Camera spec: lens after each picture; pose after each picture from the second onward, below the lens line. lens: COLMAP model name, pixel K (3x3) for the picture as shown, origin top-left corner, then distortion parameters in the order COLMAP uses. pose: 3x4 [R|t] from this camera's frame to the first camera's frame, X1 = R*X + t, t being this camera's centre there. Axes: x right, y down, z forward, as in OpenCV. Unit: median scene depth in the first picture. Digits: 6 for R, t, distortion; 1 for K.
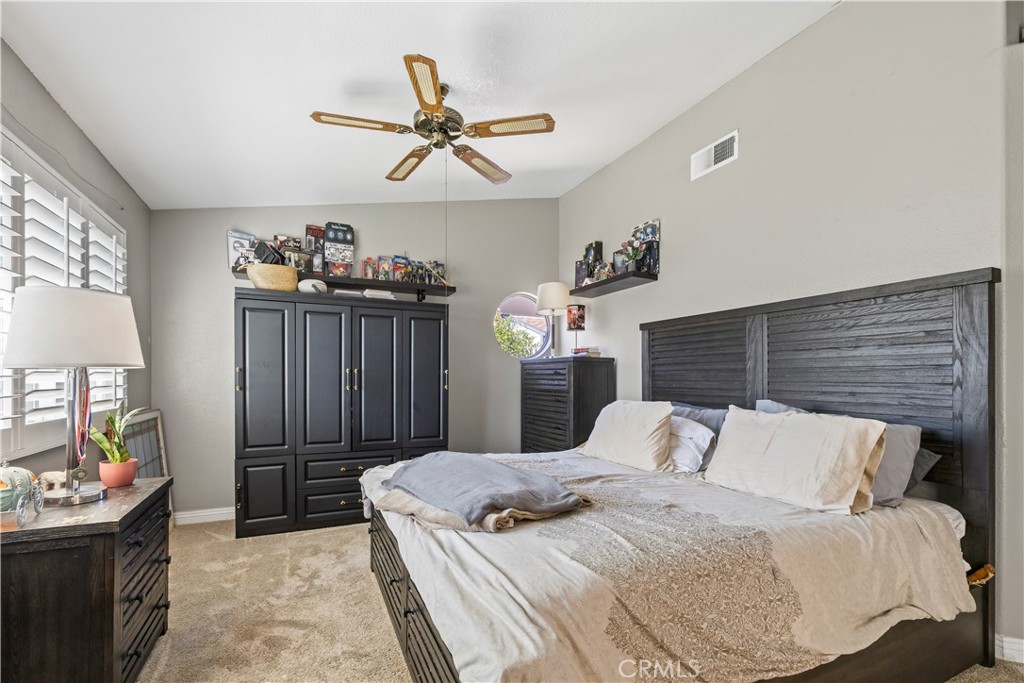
lens RADIAL K [[447.5, 0, 509.9], [0, 447.5, 379.9], [0, 0, 1]] dist [0.000019, 0.000663]
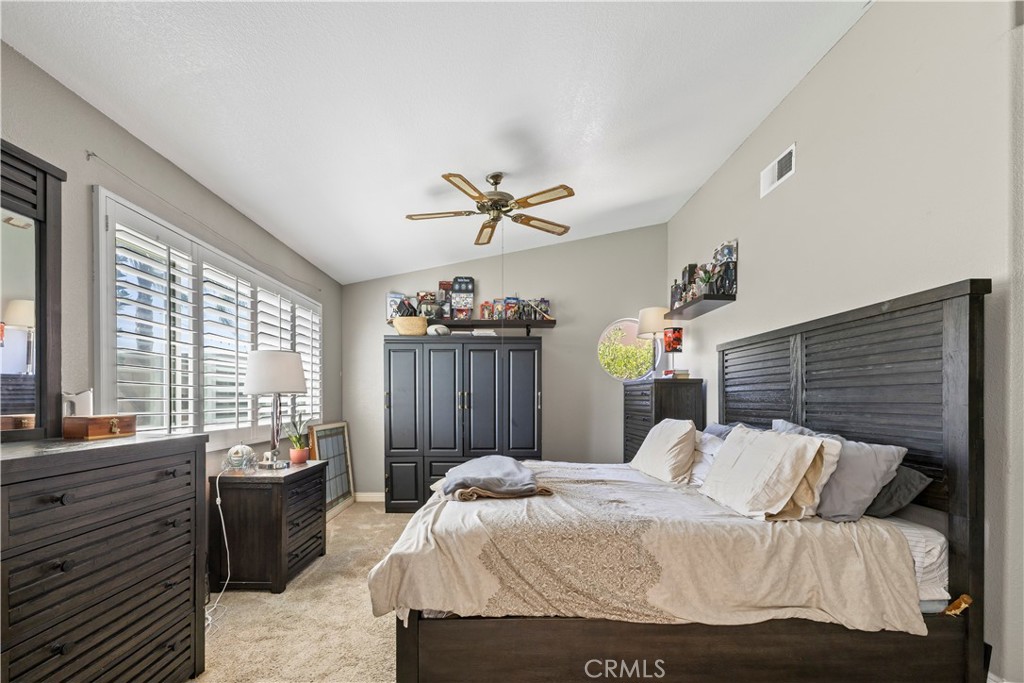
lens RADIAL K [[456.2, 0, 516.7], [0, 456.2, 403.4], [0, 0, 1]] dist [-0.000577, -0.000056]
pose [[0.915618, 0.000654, -0.402048, 0.337152], [0.001126, 0.999991, 0.004190, 0.002145], [0.402047, -0.004289, 0.915609, -0.147367]]
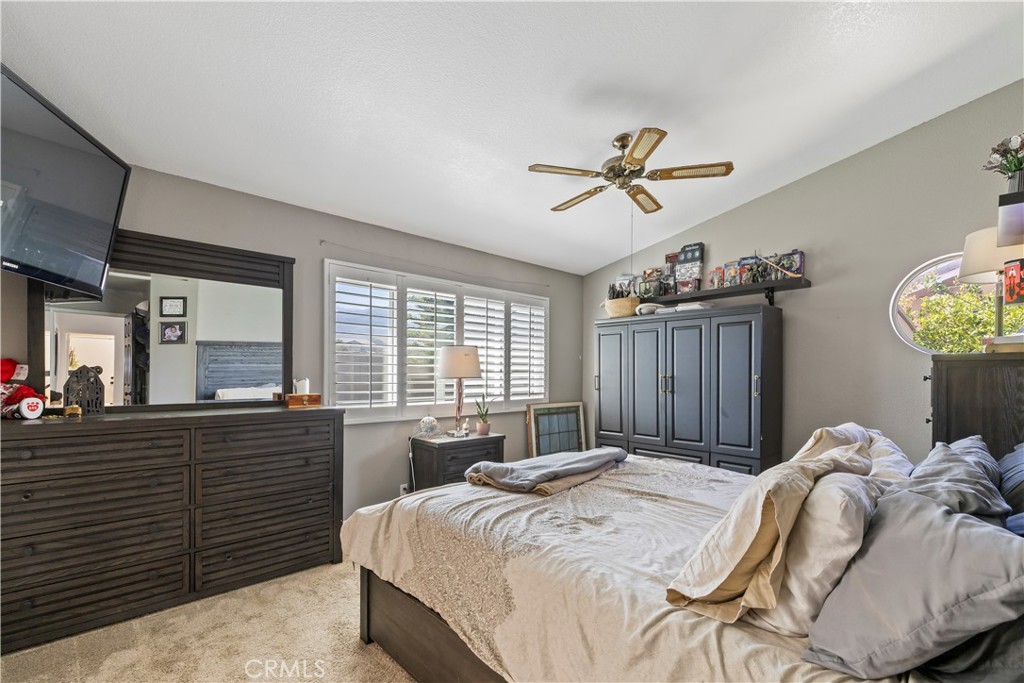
lens RADIAL K [[455.0, 0, 516.2], [0, 455.0, 377.5], [0, 0, 1]] dist [0.000660, 0.000206]
pose [[0.303763, 0.004257, -0.952738, 0.701592], [-0.005156, 0.999983, 0.002824, -0.021735], [0.952734, 0.004054, 0.303780, 0.293658]]
